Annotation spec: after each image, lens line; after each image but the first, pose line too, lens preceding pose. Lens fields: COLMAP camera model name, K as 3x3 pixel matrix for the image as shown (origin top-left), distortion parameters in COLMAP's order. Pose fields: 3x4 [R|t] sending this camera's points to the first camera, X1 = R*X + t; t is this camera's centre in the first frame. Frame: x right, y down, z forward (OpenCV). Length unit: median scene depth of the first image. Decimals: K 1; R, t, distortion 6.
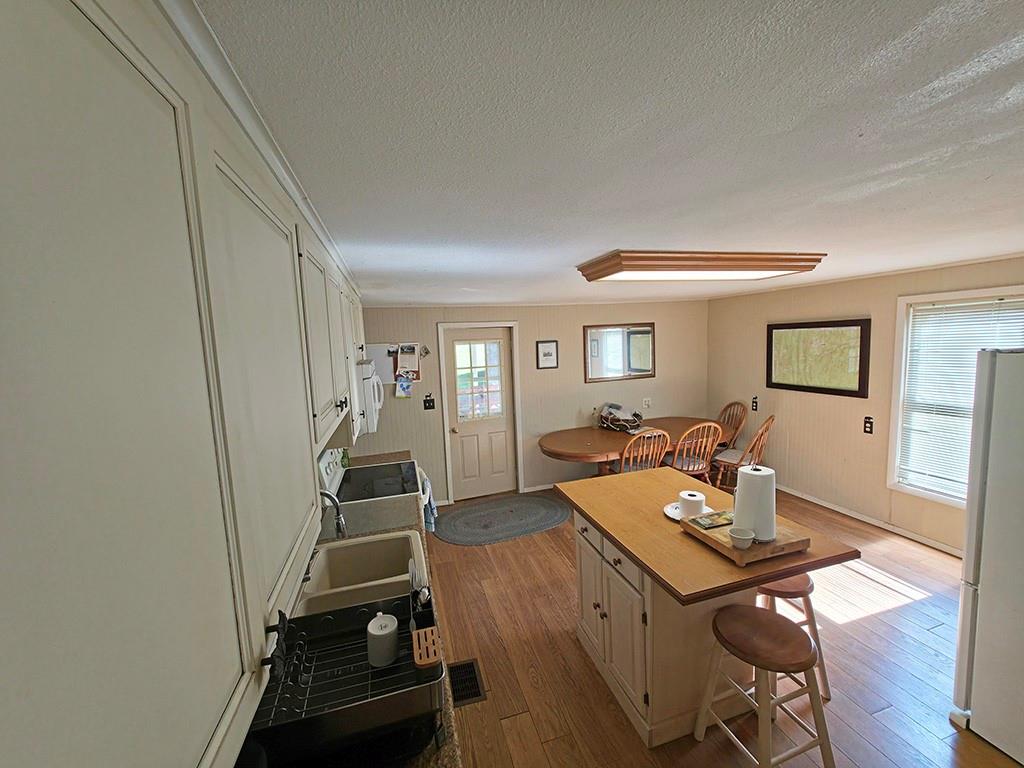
lens RADIAL K [[407.4, 0, 513.3], [0, 407.4, 381.8], [0, 0, 1]] dist [0.003784, 0.000134]
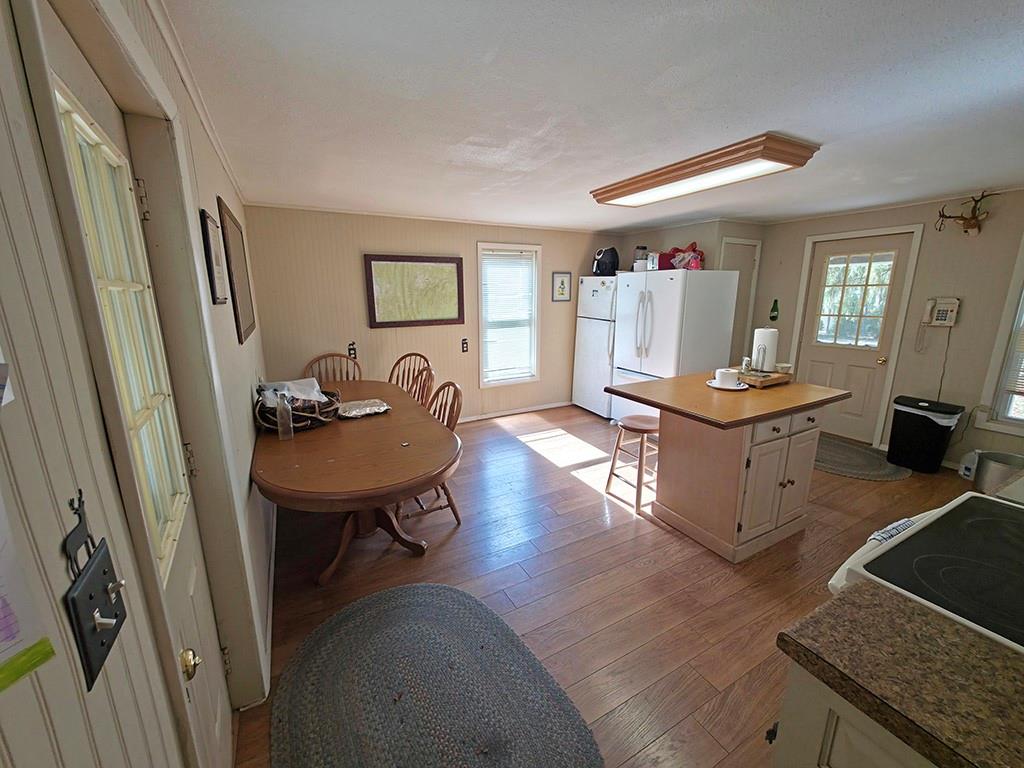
lens RADIAL K [[407.4, 0, 512.7], [0, 407.4, 384.6], [0, 0, 1]] dist [0.003784, 0.000134]
pose [[-0.216470, -0.177842, 0.959955, -0.370836], [0.115432, 0.971709, 0.206049, -0.017796], [-0.969441, 0.155413, -0.189817, 1.066516]]
